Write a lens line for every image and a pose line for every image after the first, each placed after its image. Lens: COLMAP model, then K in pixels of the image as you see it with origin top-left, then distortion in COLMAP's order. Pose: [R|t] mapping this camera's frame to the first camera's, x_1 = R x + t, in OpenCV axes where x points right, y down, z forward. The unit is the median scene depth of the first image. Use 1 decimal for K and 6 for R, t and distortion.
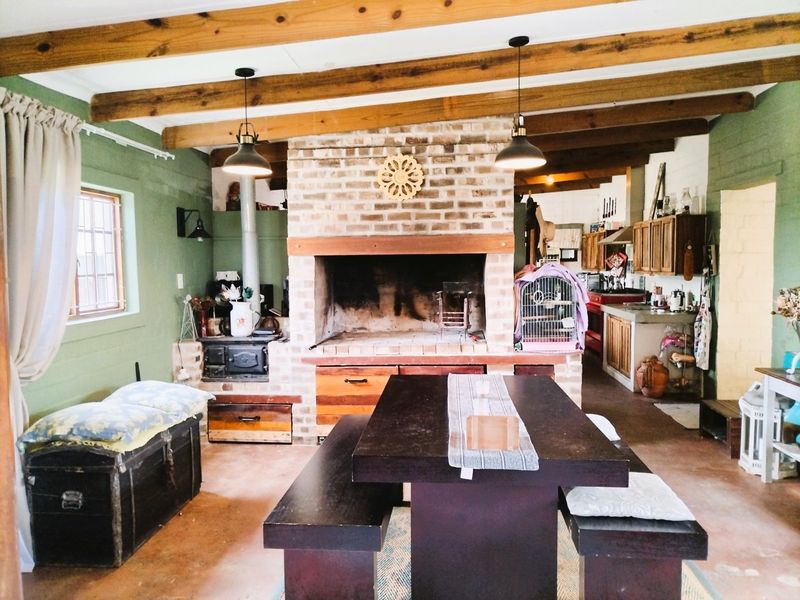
lens RADIAL K [[582.1, 0, 400.0], [0, 582.1, 300.0], [0, 0, 1]] dist [-0.003071, -0.007285]
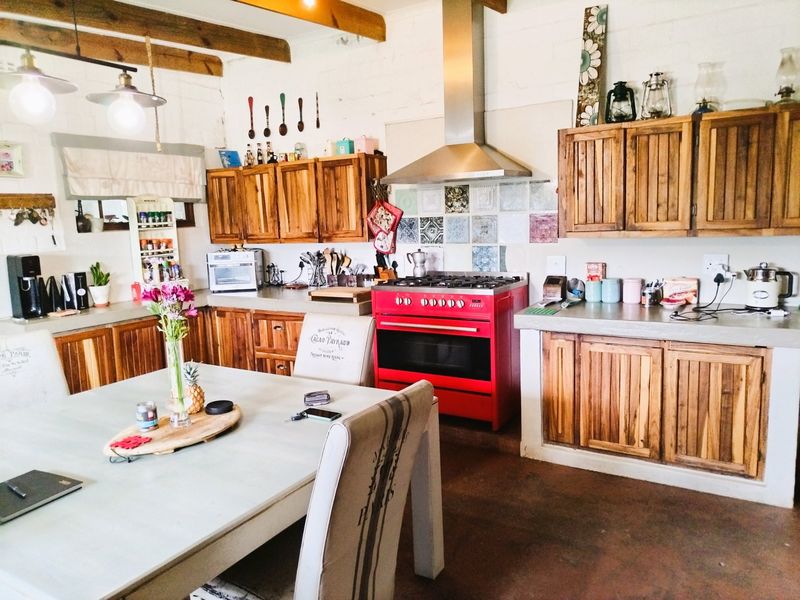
lens RADIAL K [[582.1, 0, 400.0], [0, 582.1, 300.0], [0, 0, 1]] dist [-0.003071, -0.007285]
pose [[0.434834, -0.129392, 0.891166, -0.054564], [0.087604, 0.991007, 0.101143, -0.044776], [-0.896239, 0.034089, 0.442259, 0.711463]]
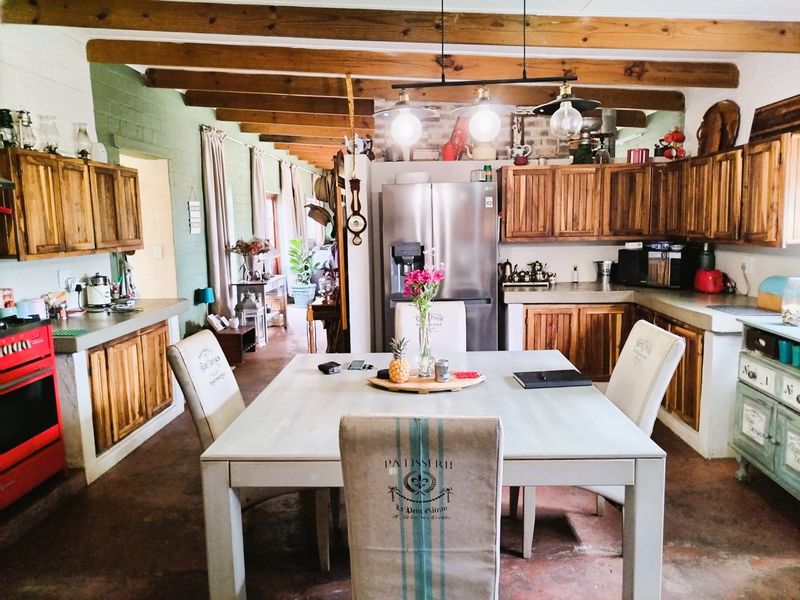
lens RADIAL K [[582.1, 0, 400.0], [0, 582.1, 300.0], [0, 0, 1]] dist [-0.003071, -0.007285]
pose [[-0.998241, 0.037317, -0.046070, 0.106030], [0.027317, 0.979163, 0.201233, -0.077461], [0.052620, 0.199620, -0.978459, 1.118185]]
